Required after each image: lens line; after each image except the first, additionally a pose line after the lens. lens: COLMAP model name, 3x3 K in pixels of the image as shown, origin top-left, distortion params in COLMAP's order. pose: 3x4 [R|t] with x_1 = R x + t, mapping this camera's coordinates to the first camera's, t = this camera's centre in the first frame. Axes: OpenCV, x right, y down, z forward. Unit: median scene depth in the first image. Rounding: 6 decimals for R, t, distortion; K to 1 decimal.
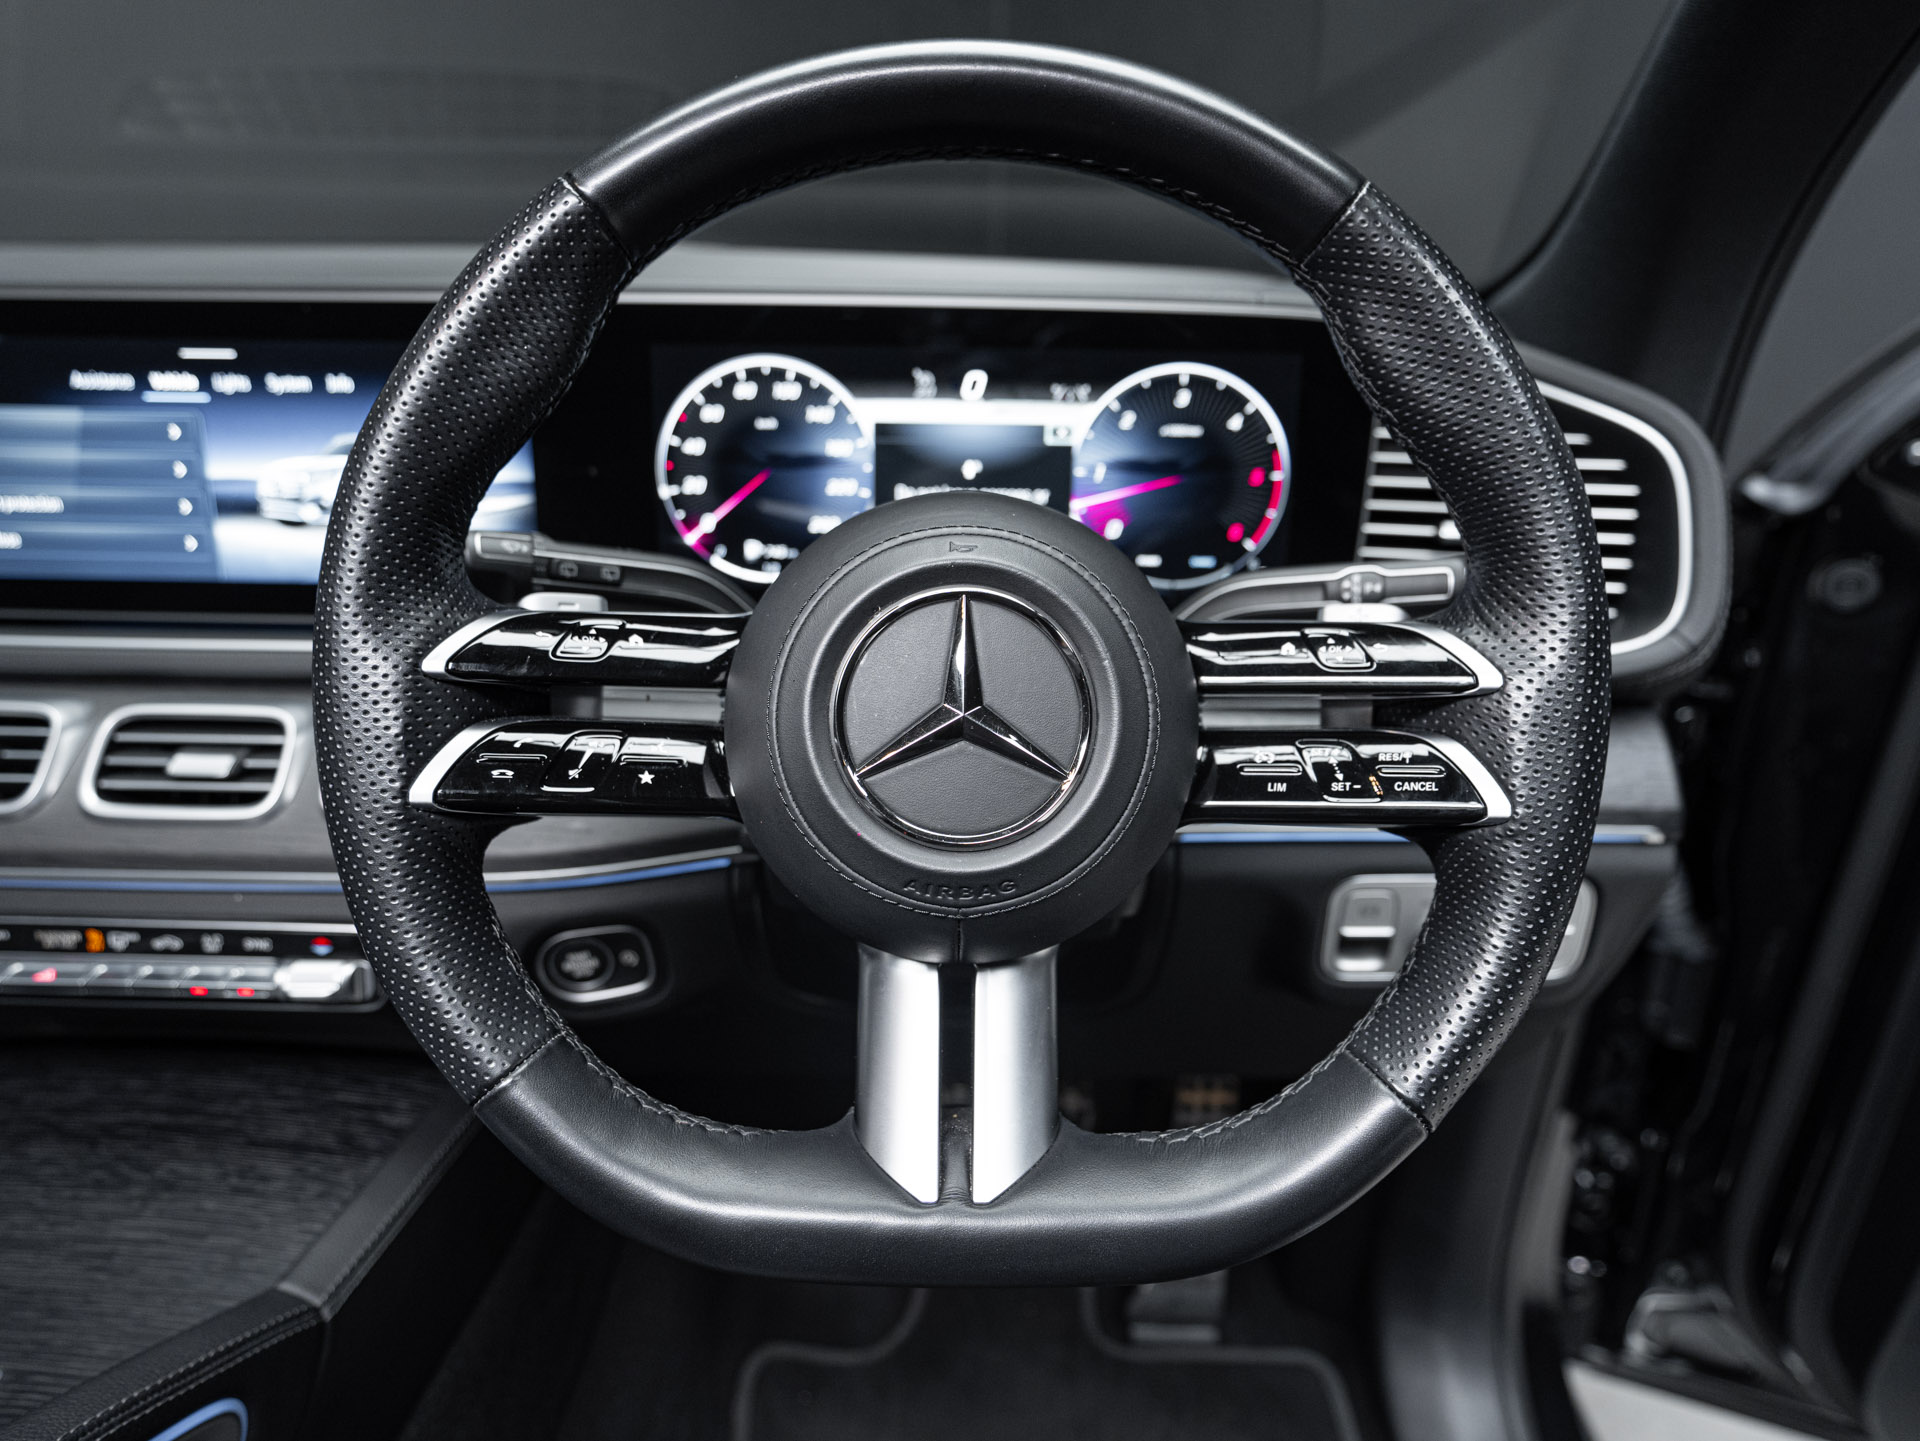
lens RADIAL K [[1203.5, 0, 956.6], [0, 1203.5, 715.5], [0, 0, 1]] dist [-0.057945, 0.053933]
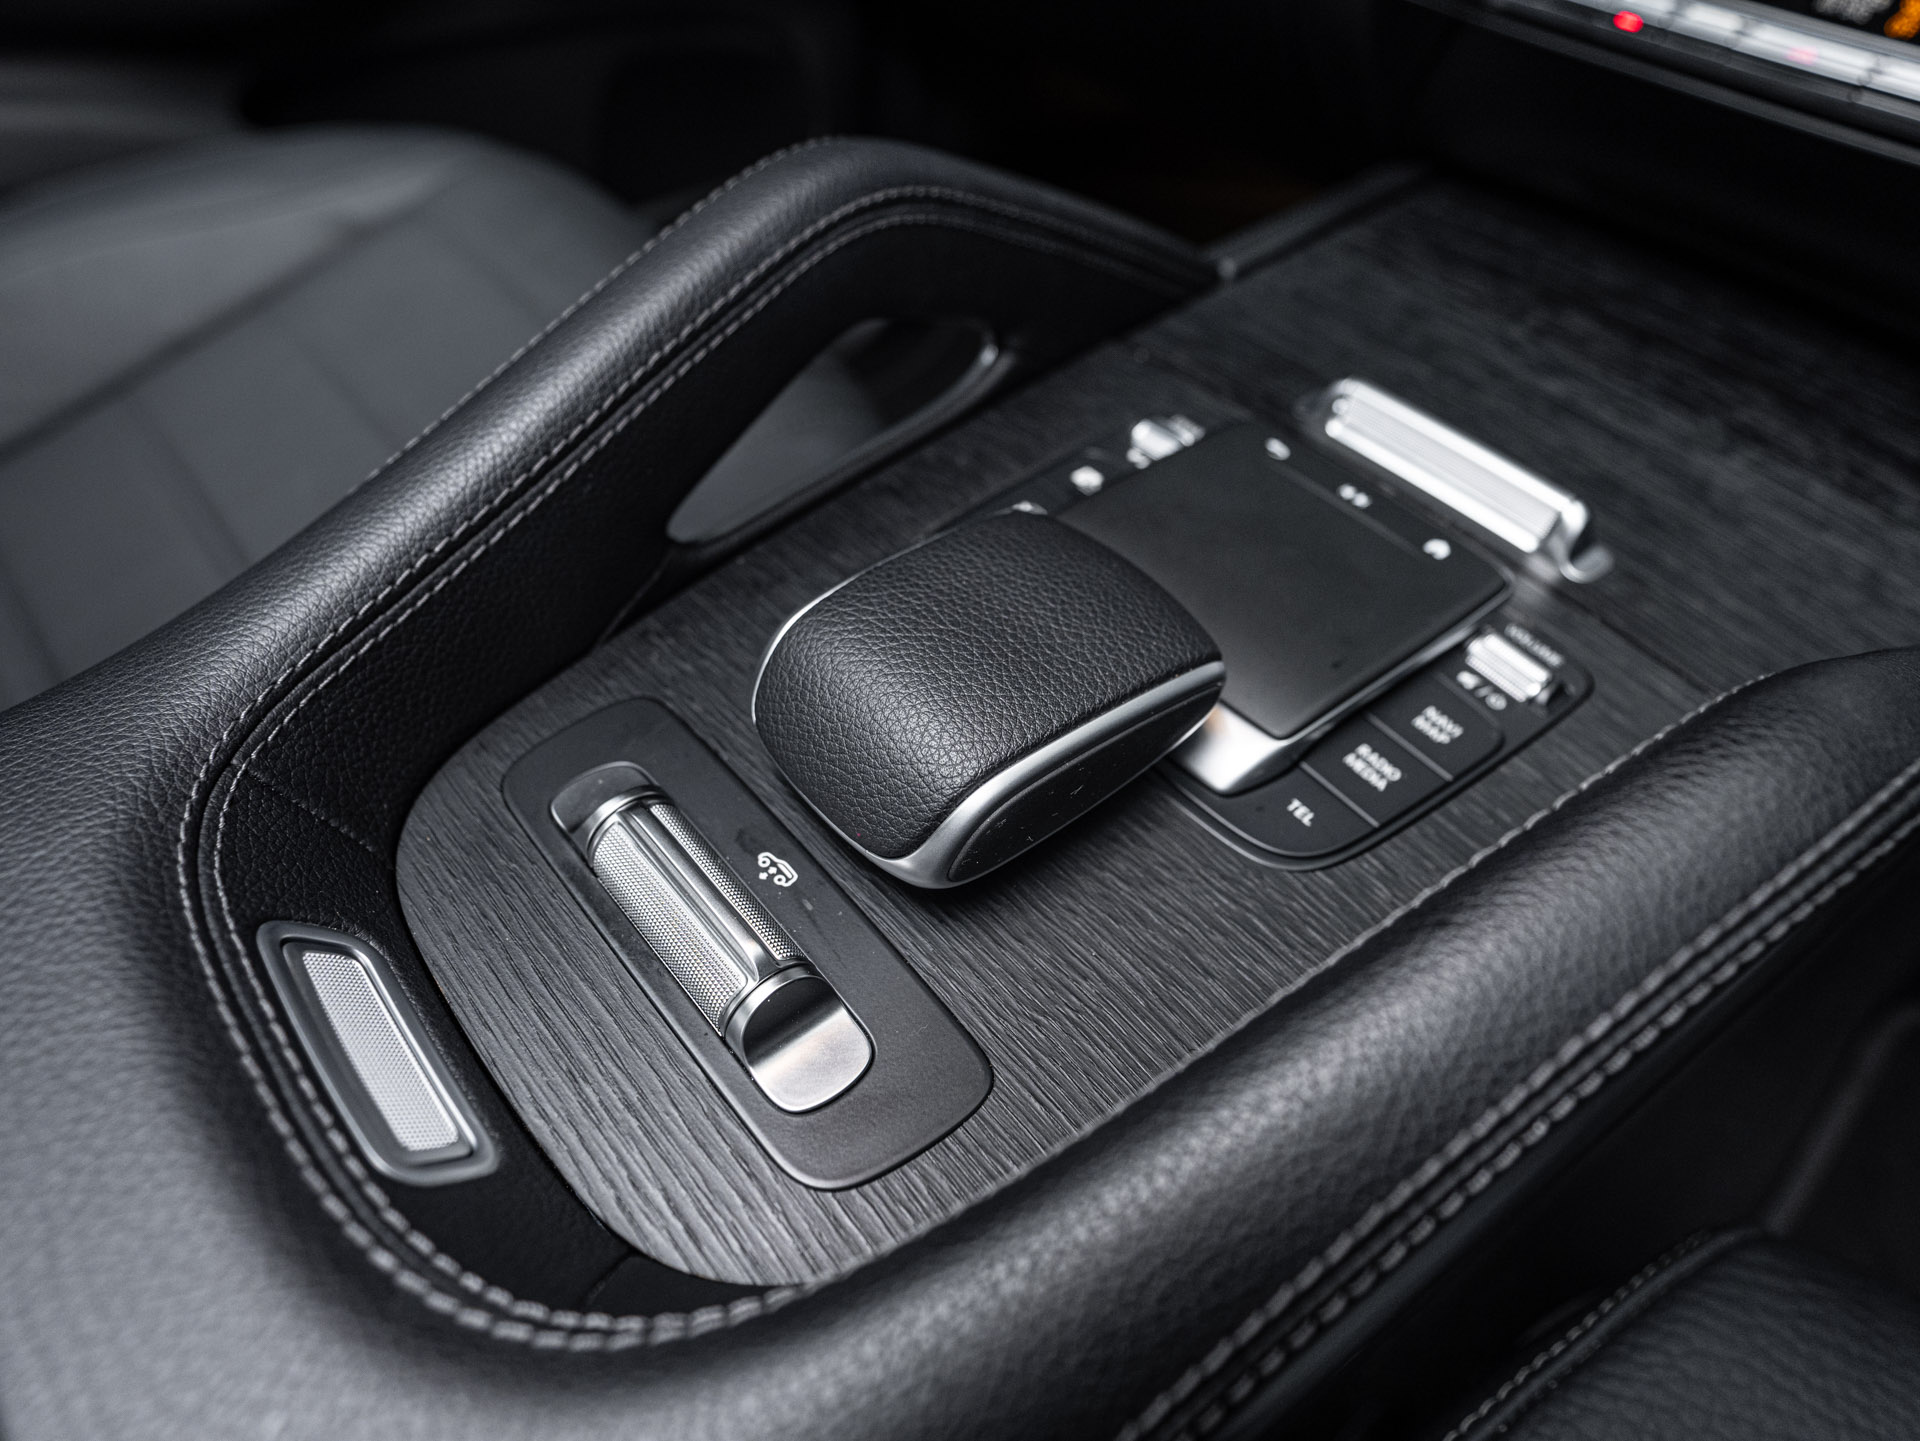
lens RADIAL K [[1203.5, 0, 956.6], [0, 1203.5, 715.5], [0, 0, 1]] dist [-0.057945, 0.053933]
pose [[0.667821, 0.560455, -0.489801, -0.519211], [-0.285193, 0.800501, 0.527127, 0.278794], [0.687517, -0.212339, 0.694430, 0.142088]]
